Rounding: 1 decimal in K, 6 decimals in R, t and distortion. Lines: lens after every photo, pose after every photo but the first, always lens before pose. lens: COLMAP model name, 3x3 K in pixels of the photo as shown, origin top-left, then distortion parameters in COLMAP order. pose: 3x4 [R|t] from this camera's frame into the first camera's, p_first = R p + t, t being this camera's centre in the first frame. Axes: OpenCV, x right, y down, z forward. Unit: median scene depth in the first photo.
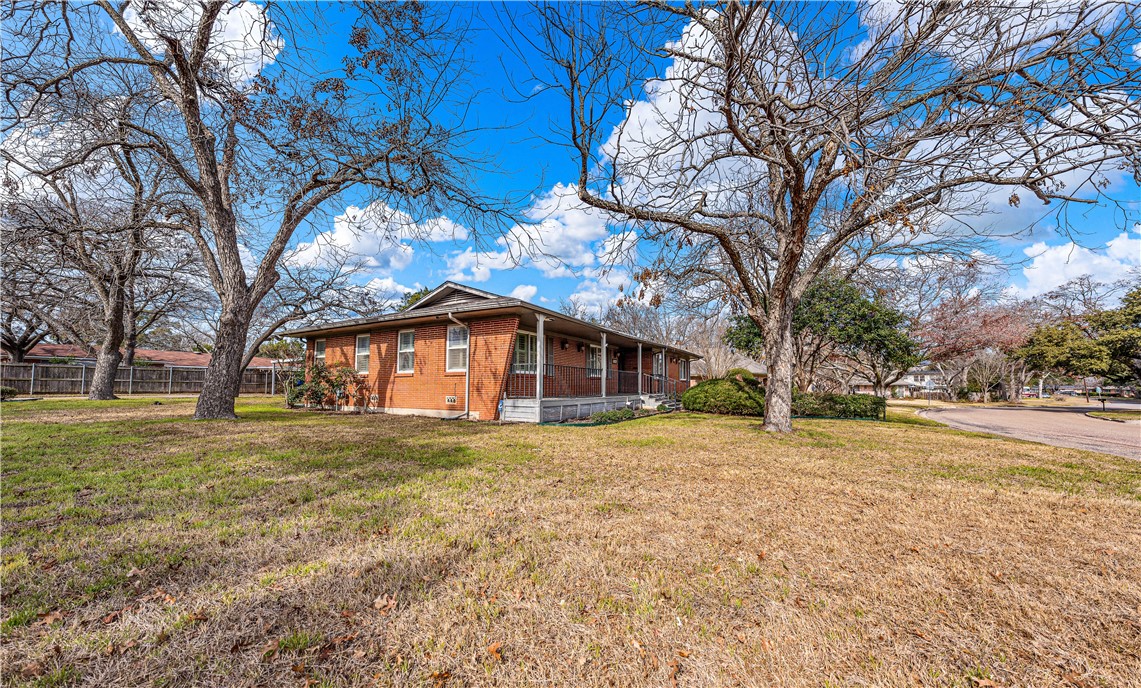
lens RADIAL K [[380.0, 0, 570.2], [0, 380.0, 369.7], [0, 0, 1]] dist [-0.000939, 0.000075]
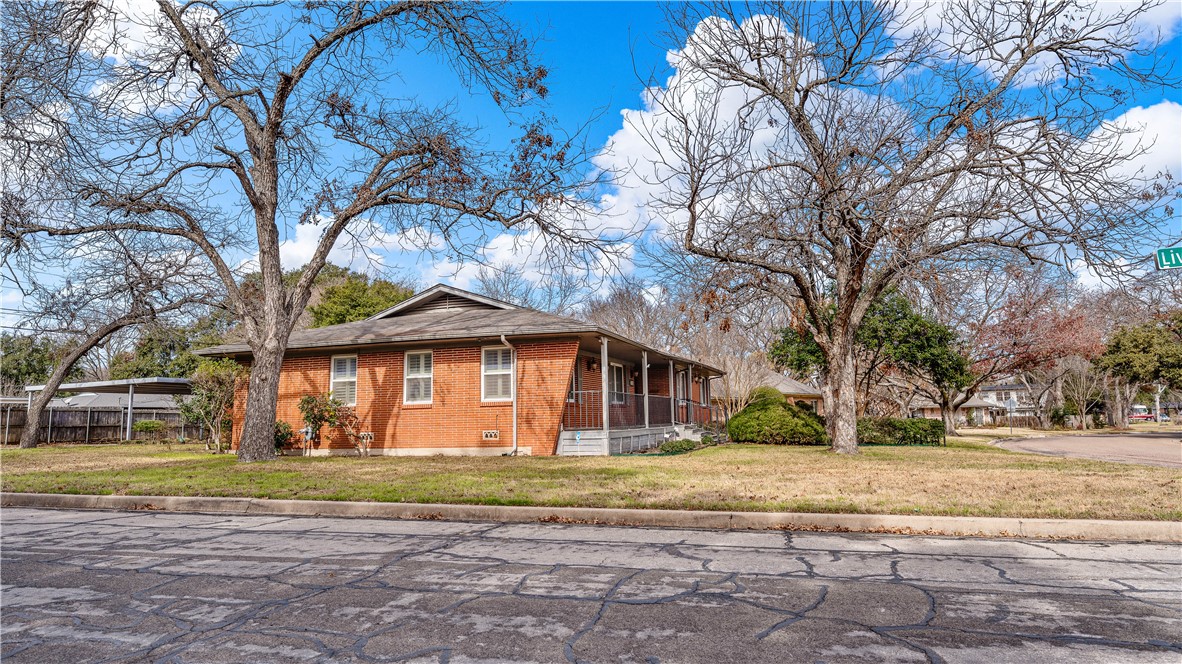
lens RADIAL K [[678.3, 0, 591.0], [0, 678.3, 332.0], [0, 0, 1]] dist [0.002432, 0.000572]
pose [[0.981095, 0.000782, 0.193528, -0.315582], [0.015657, 0.996393, -0.083401, -0.015985], [-0.192895, 0.084854, 0.977544, -0.447930]]
